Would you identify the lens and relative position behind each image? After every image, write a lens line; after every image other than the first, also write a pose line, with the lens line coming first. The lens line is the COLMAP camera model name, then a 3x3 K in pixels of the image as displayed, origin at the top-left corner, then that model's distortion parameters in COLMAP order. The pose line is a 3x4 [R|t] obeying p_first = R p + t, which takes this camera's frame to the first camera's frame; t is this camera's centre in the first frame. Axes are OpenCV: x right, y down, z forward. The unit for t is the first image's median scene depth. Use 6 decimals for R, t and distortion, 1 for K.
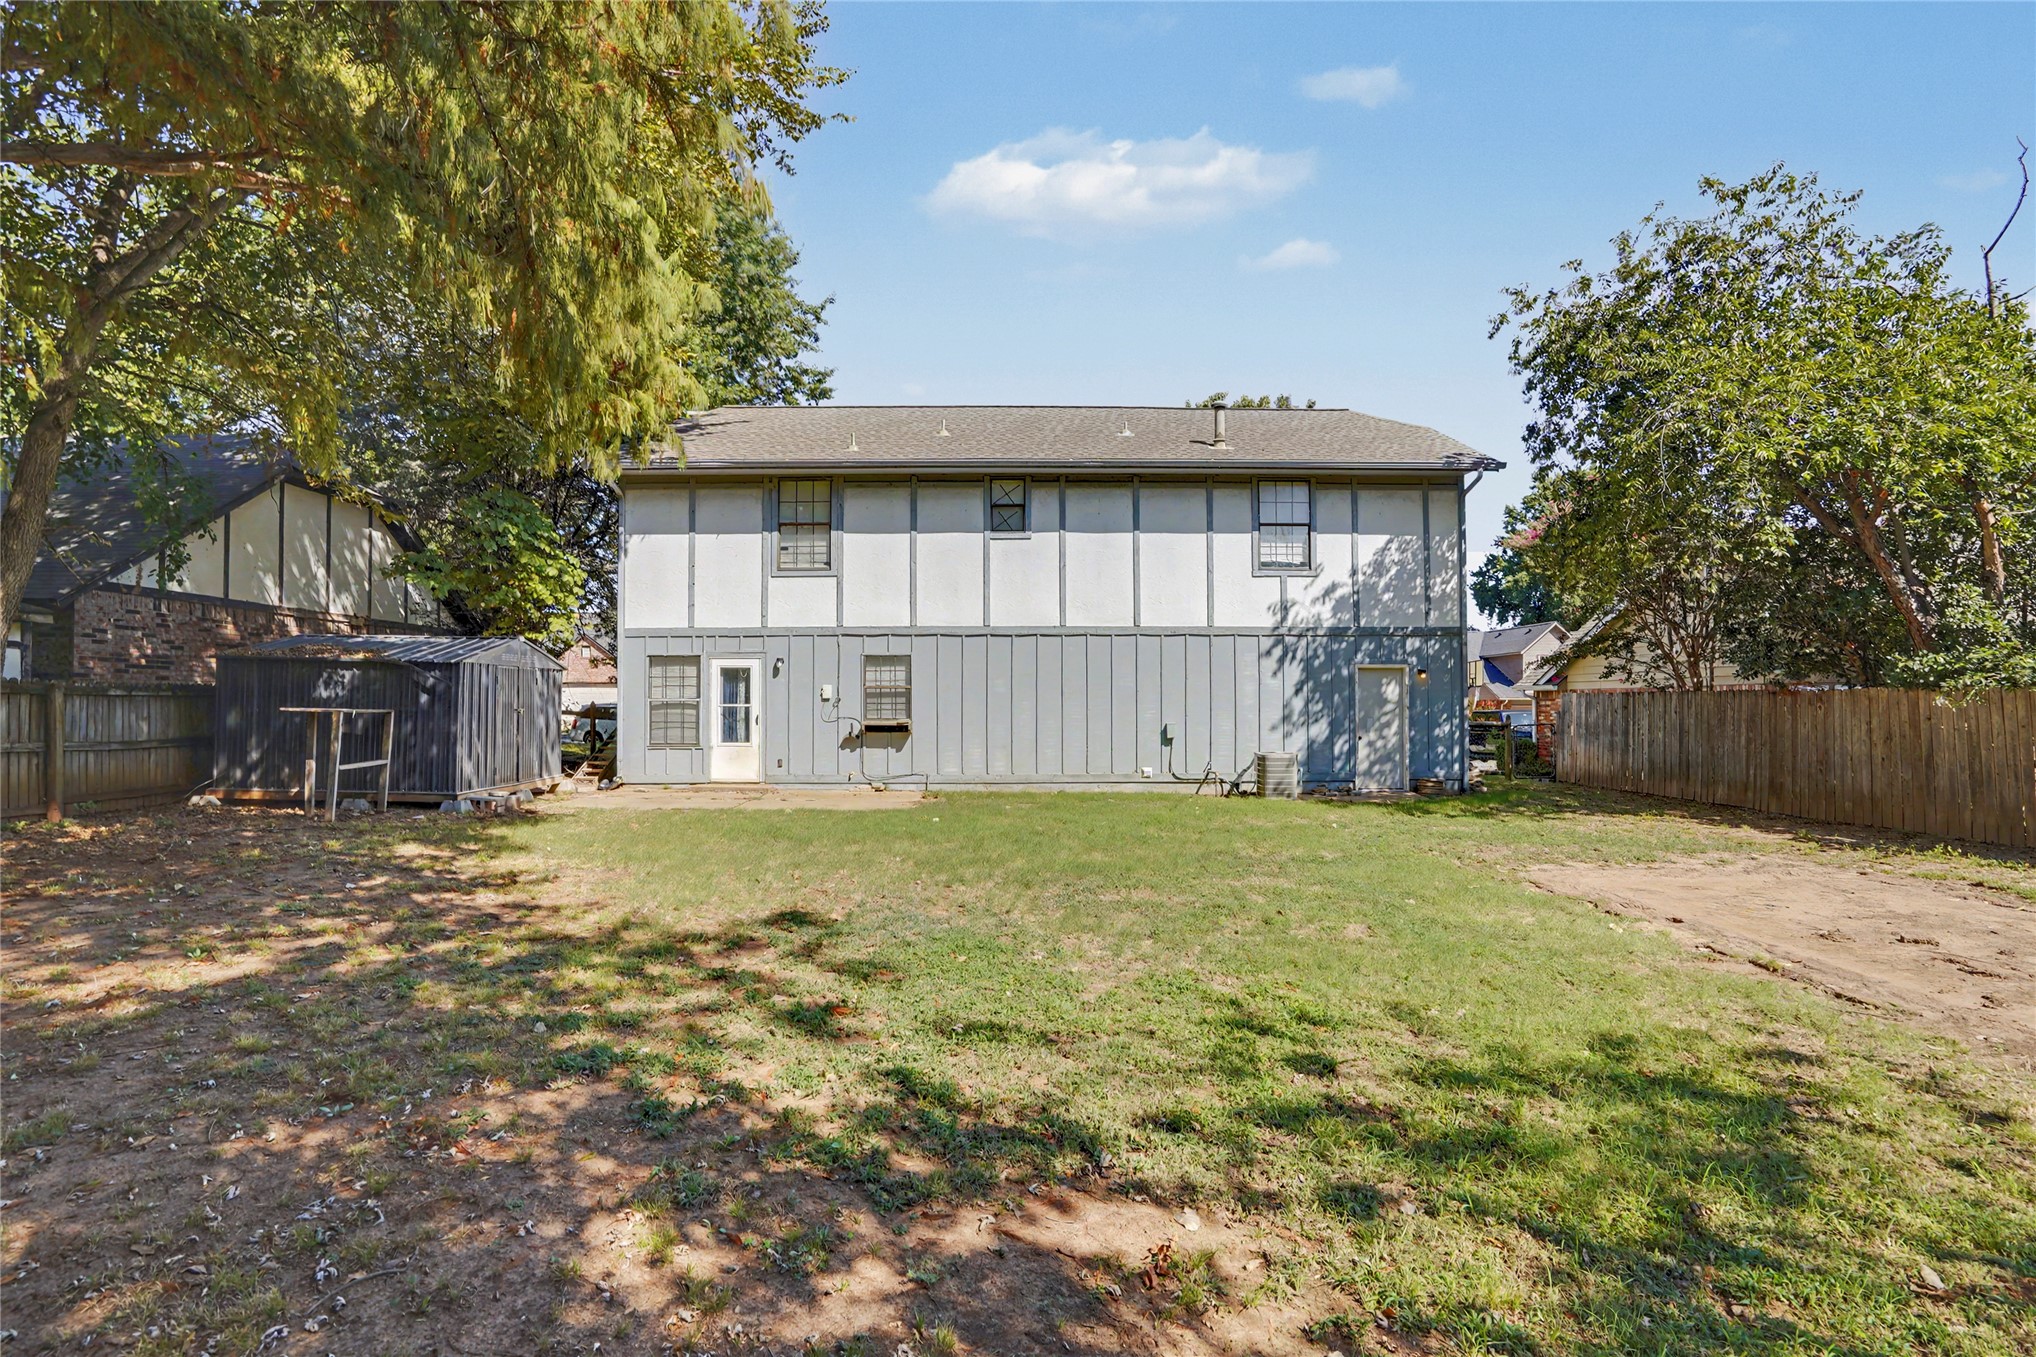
lens RADIAL K [[977.2, 0, 1021.9], [0, 977.2, 680.3], [0, 0, 1]] dist [-0.065653, 0.026542]
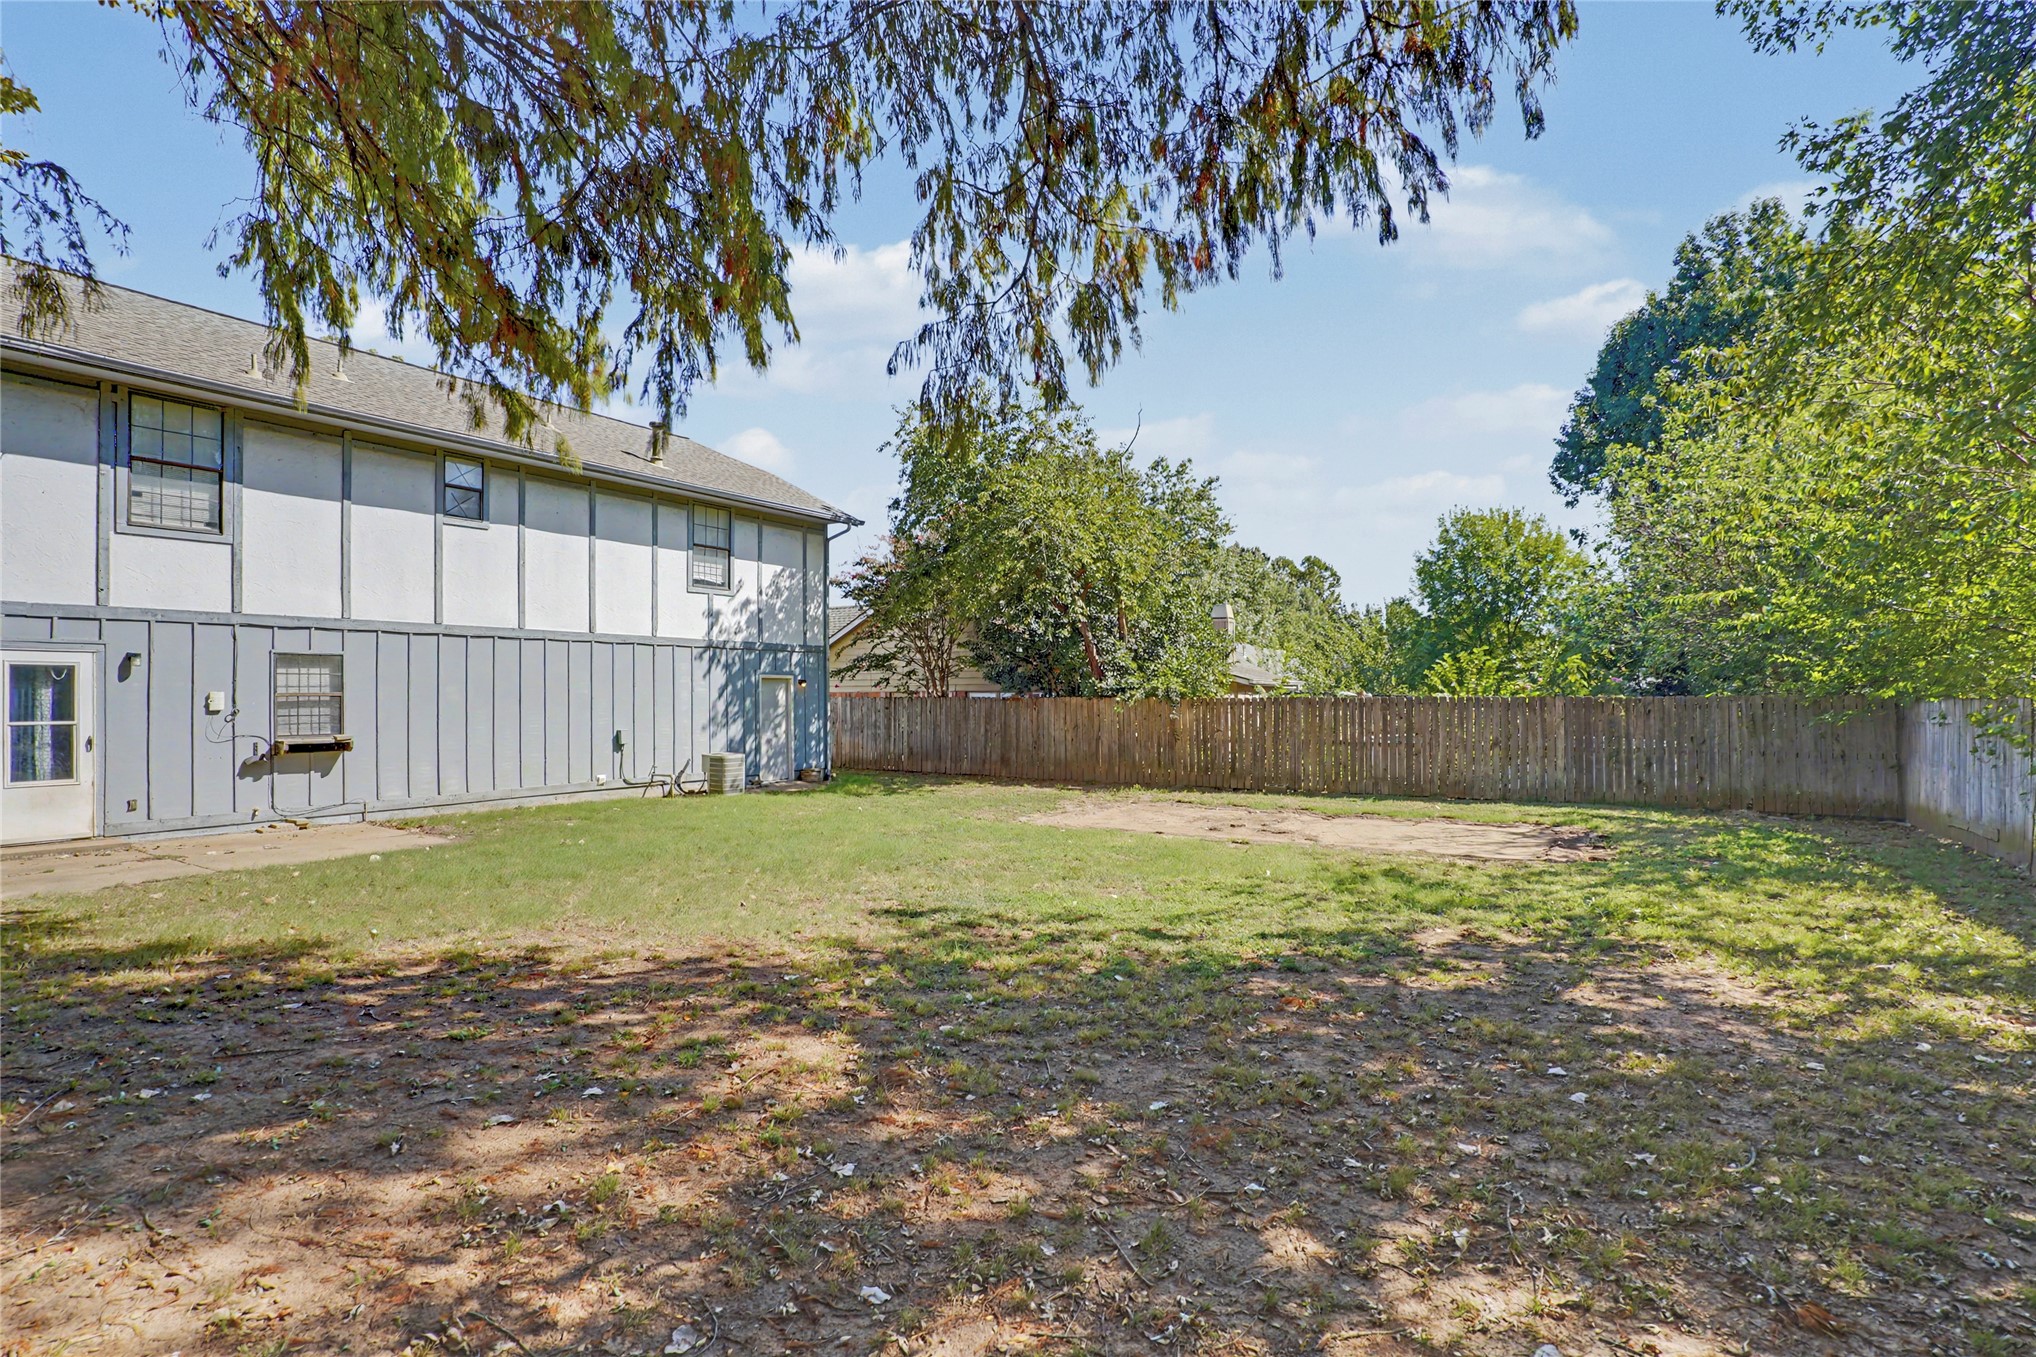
lens RADIAL K [[977.2, 0, 1021.9], [0, 977.2, 680.3], [0, 0, 1]] dist [-0.065653, 0.026542]
pose [[0.530302, 0.010274, 0.847746, -0.478863], [-0.010500, 0.999929, -0.005550, -0.006220], [-0.847744, -0.005958, 0.530373, 0.112780]]
